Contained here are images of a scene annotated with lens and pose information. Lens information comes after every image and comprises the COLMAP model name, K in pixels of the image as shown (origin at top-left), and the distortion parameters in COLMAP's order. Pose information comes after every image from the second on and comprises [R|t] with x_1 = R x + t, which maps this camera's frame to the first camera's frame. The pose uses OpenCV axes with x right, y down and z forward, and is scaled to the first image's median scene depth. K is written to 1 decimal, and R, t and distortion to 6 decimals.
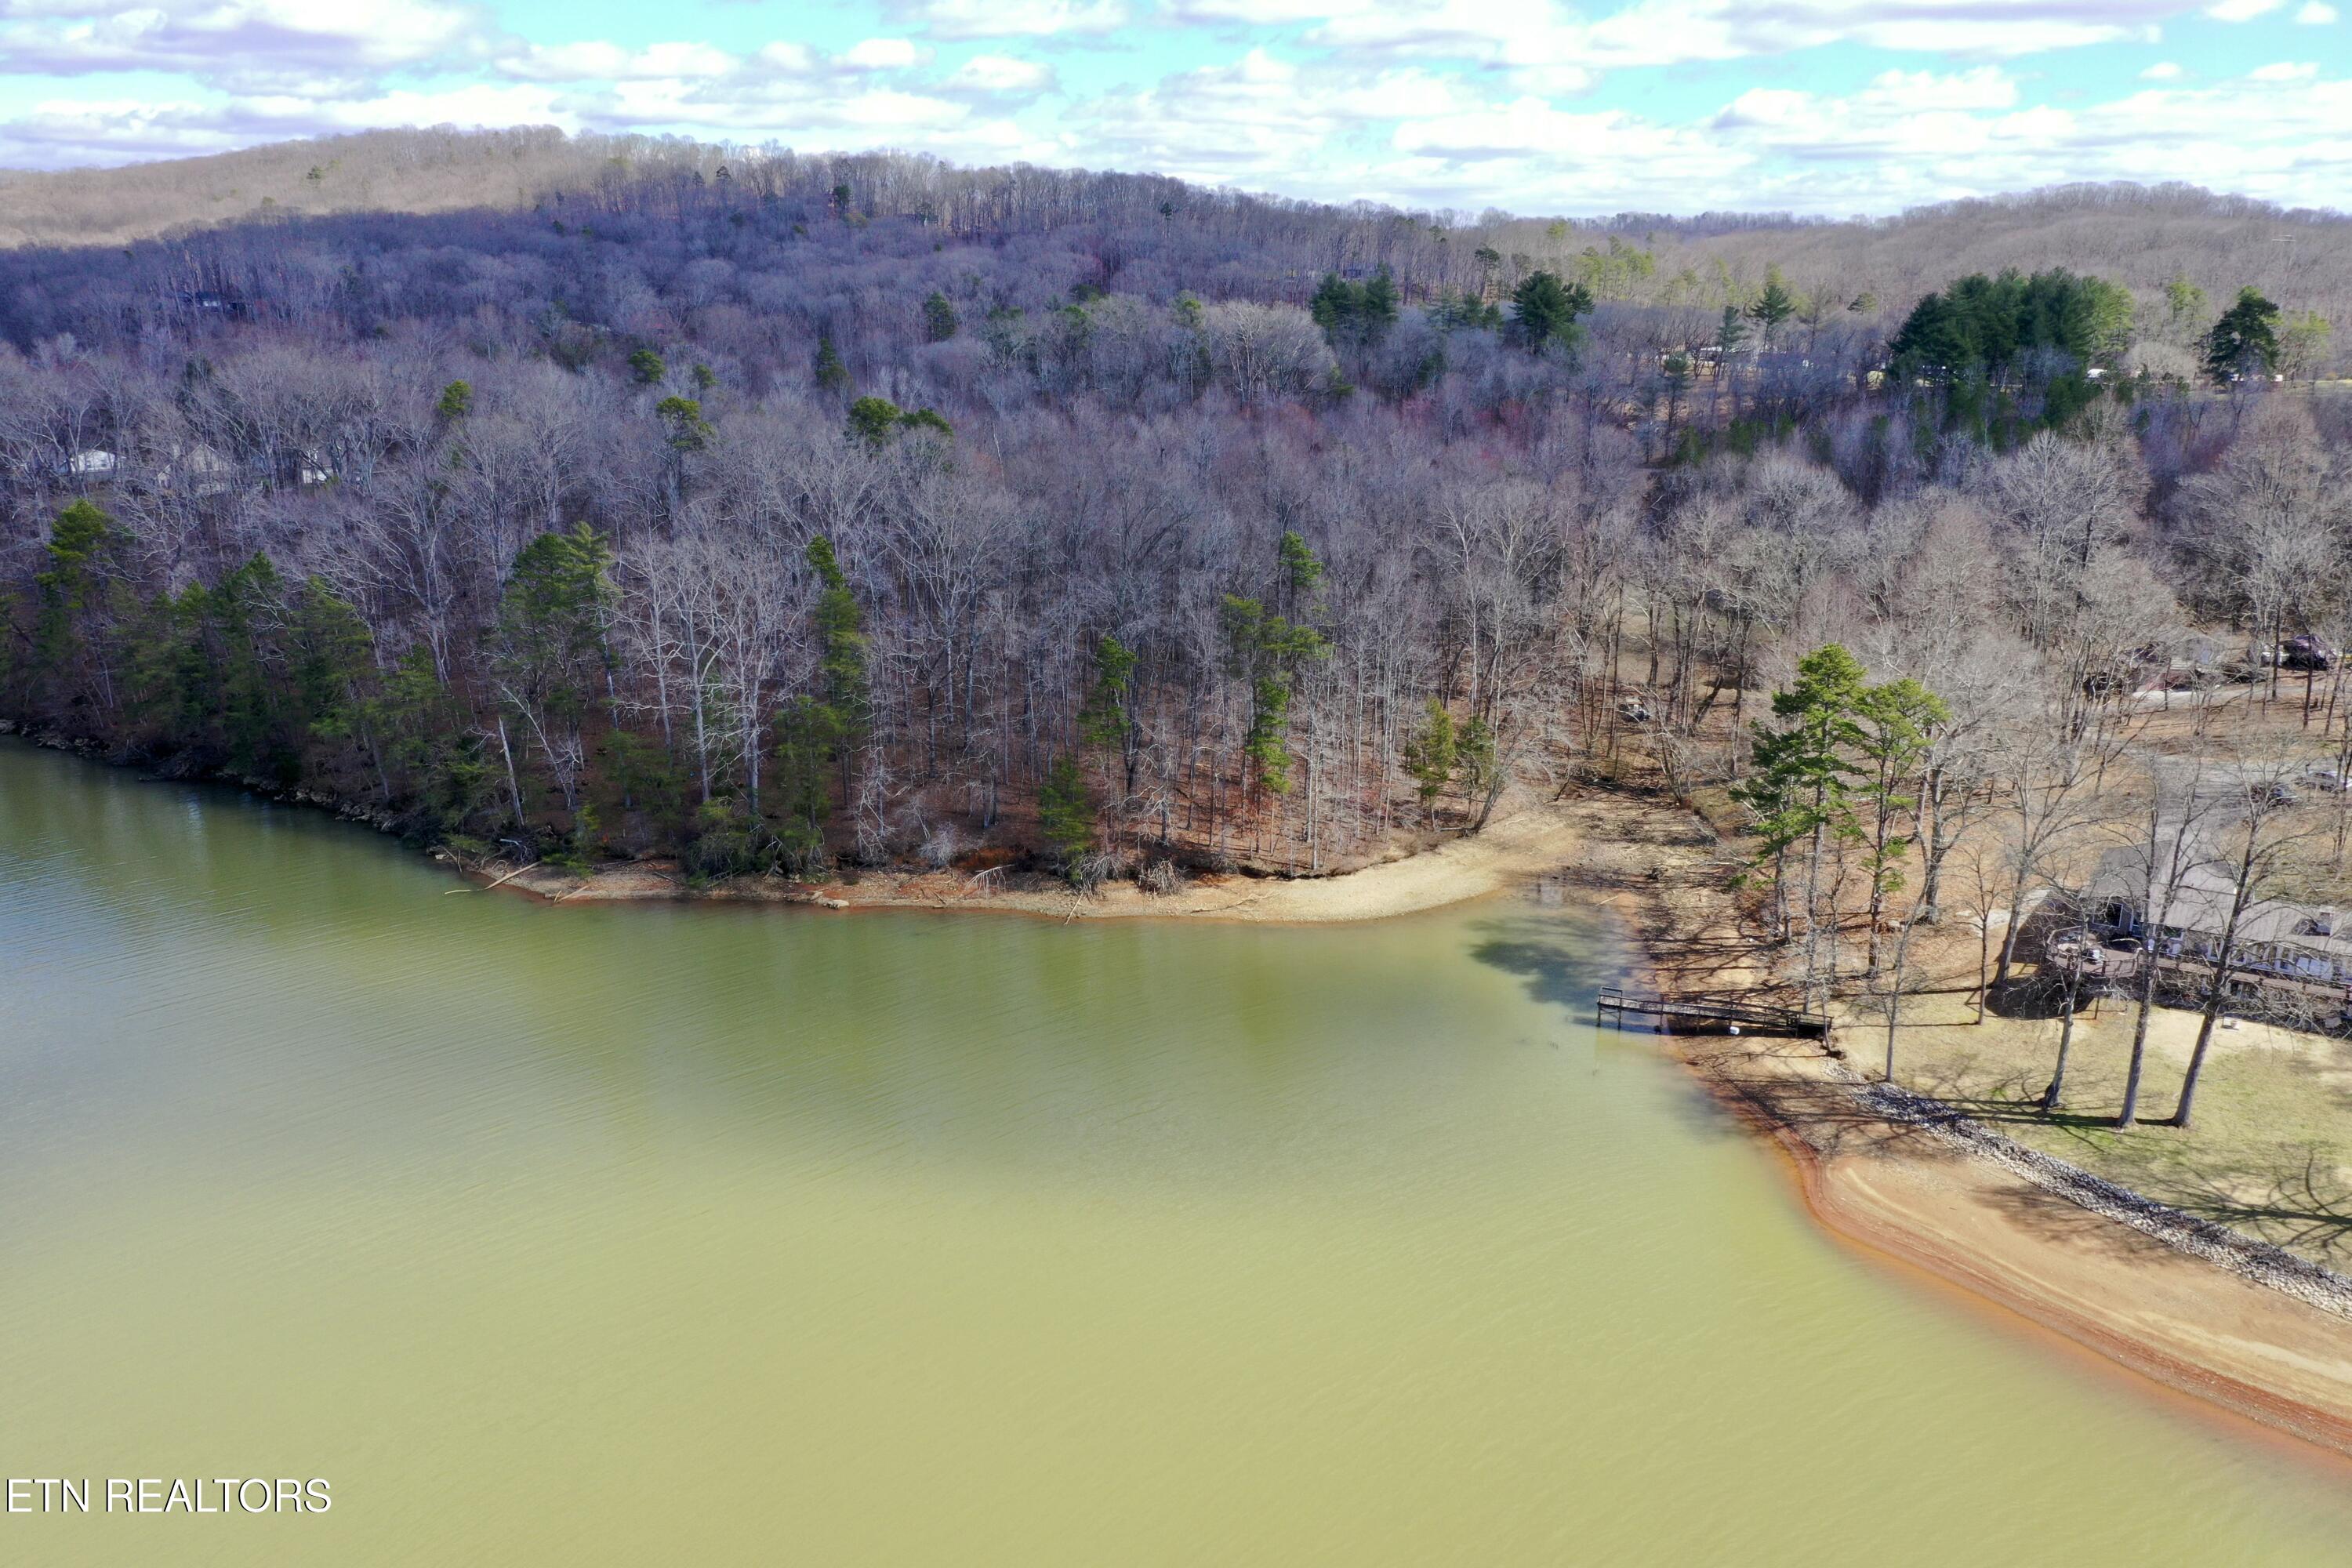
lens RADIAL K [[1885.7, 0, 1176.0], [0, 1885.7, 784.0], [0, 0, 1]] dist [0.001980, 0.001808]
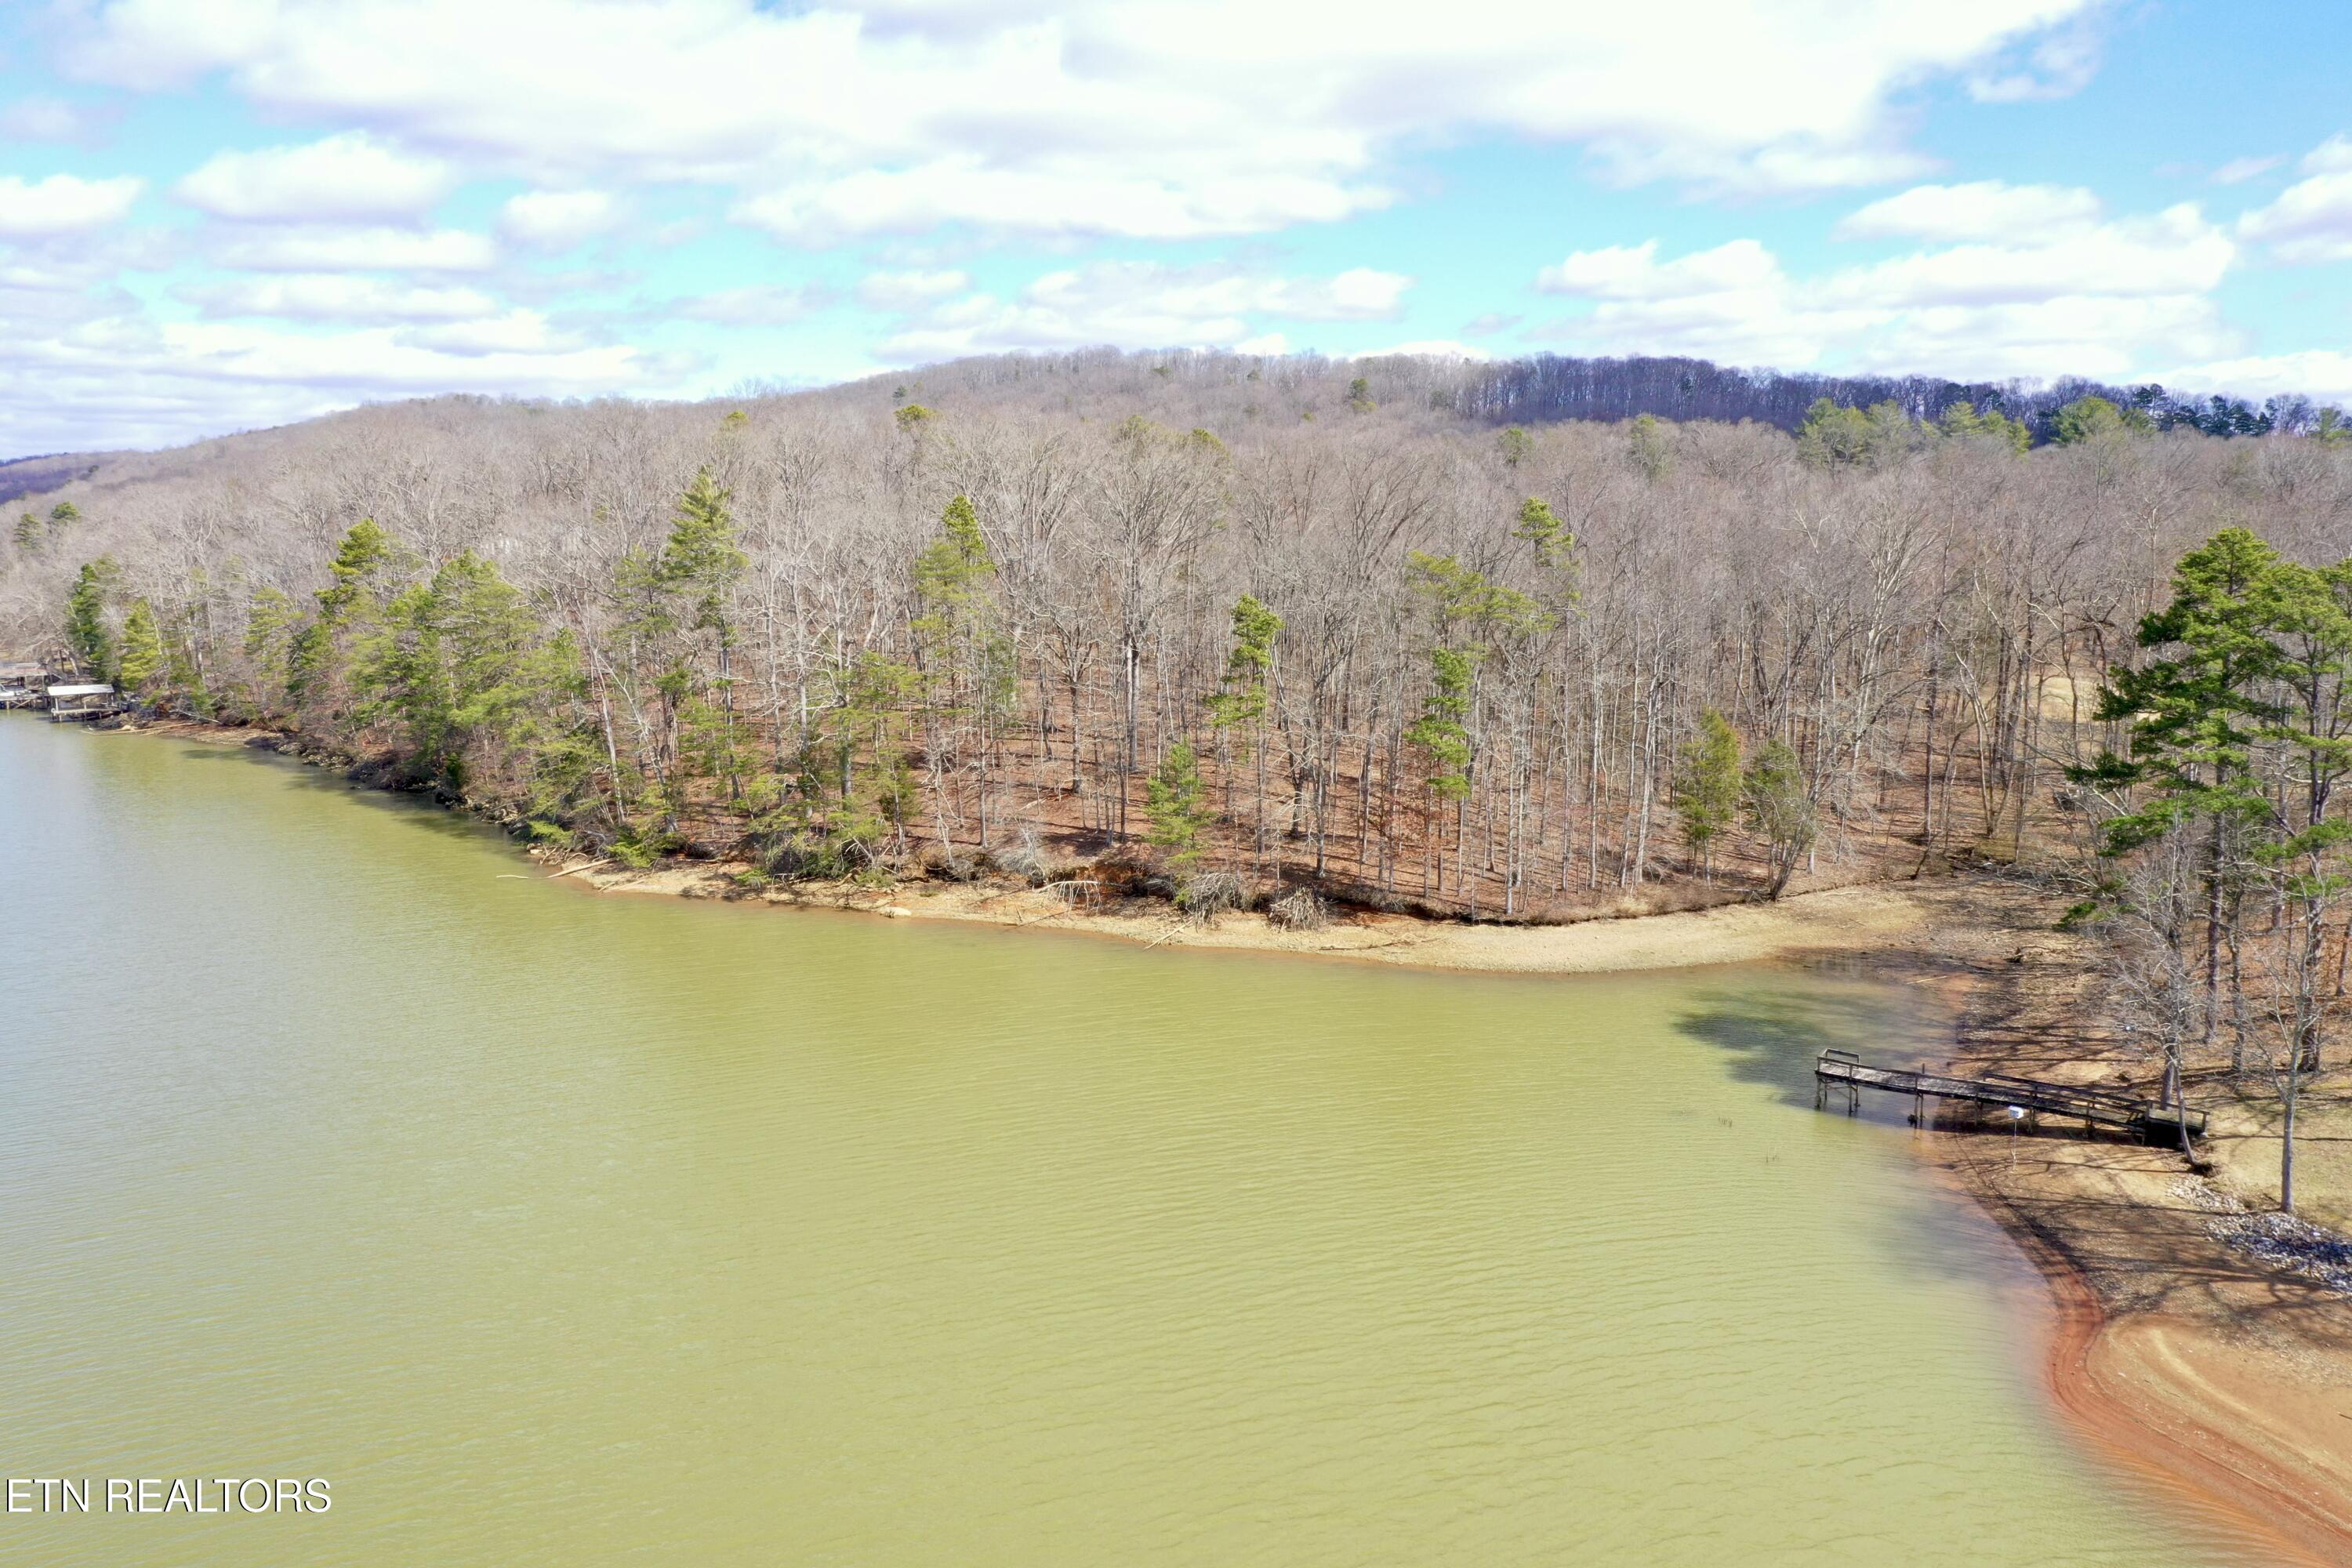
lens RADIAL K [[1885.7, 0, 1176.0], [0, 1885.7, 784.0], [0, 0, 1]] dist [0.001980, 0.001808]
pose [[0.952311, 0.040223, -0.302465, 0.174736], [-0.080213, 0.989409, -0.120976, 0.096798], [0.294396, 0.139469, 0.945452, 0.268067]]
